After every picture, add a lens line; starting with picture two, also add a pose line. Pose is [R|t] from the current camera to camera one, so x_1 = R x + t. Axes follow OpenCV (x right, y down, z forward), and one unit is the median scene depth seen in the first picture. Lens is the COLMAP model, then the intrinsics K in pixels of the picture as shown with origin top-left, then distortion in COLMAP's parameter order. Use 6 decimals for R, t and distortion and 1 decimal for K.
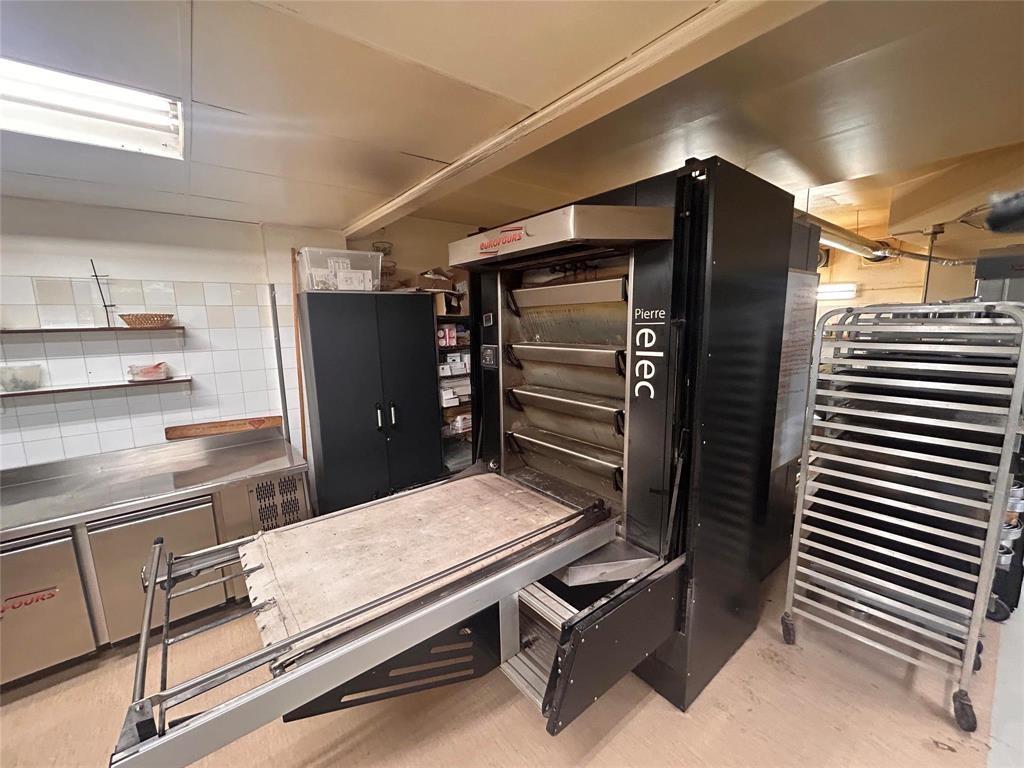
lens RADIAL K [[413.6, 0, 513.4], [0, 413.6, 384.3], [0, 0, 1]] dist [0.000023, 0.000120]
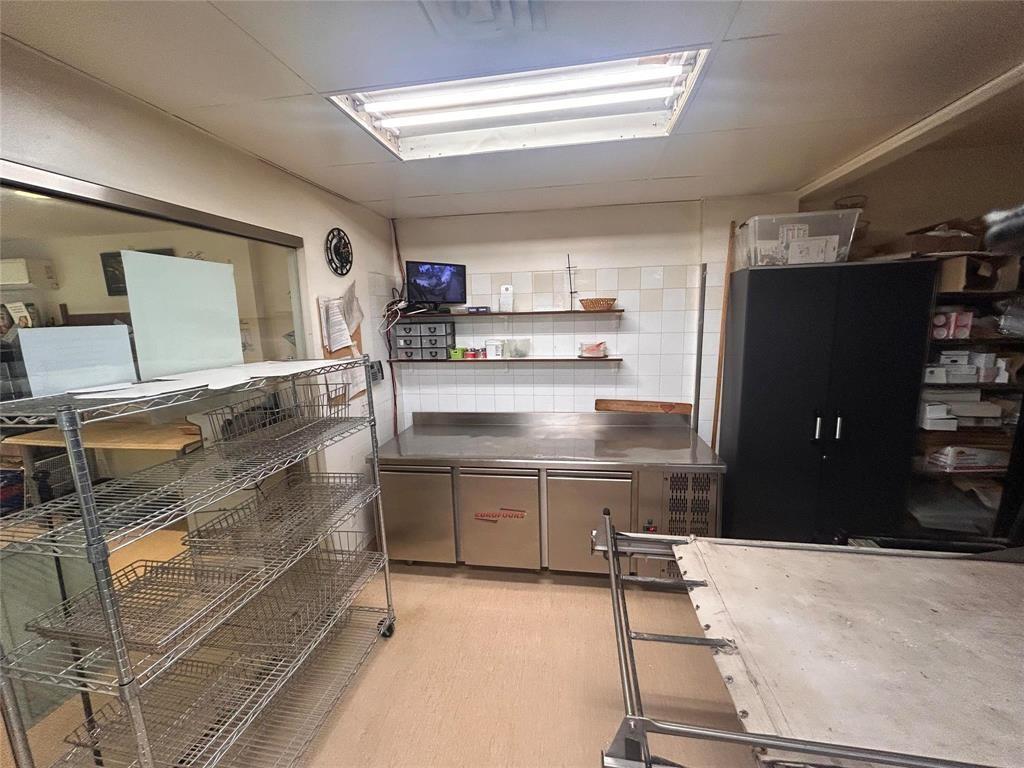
lens RADIAL K [[413.6, 0, 510.4], [0, 413.6, 382.0], [0, 0, 1]] dist [0.000023, 0.000120]
pose [[0.671281, 0.124699, -0.730638, -0.161250], [-0.102878, 0.991880, 0.074765, -0.002726], [0.734029, 0.024978, 0.678659, 0.051083]]
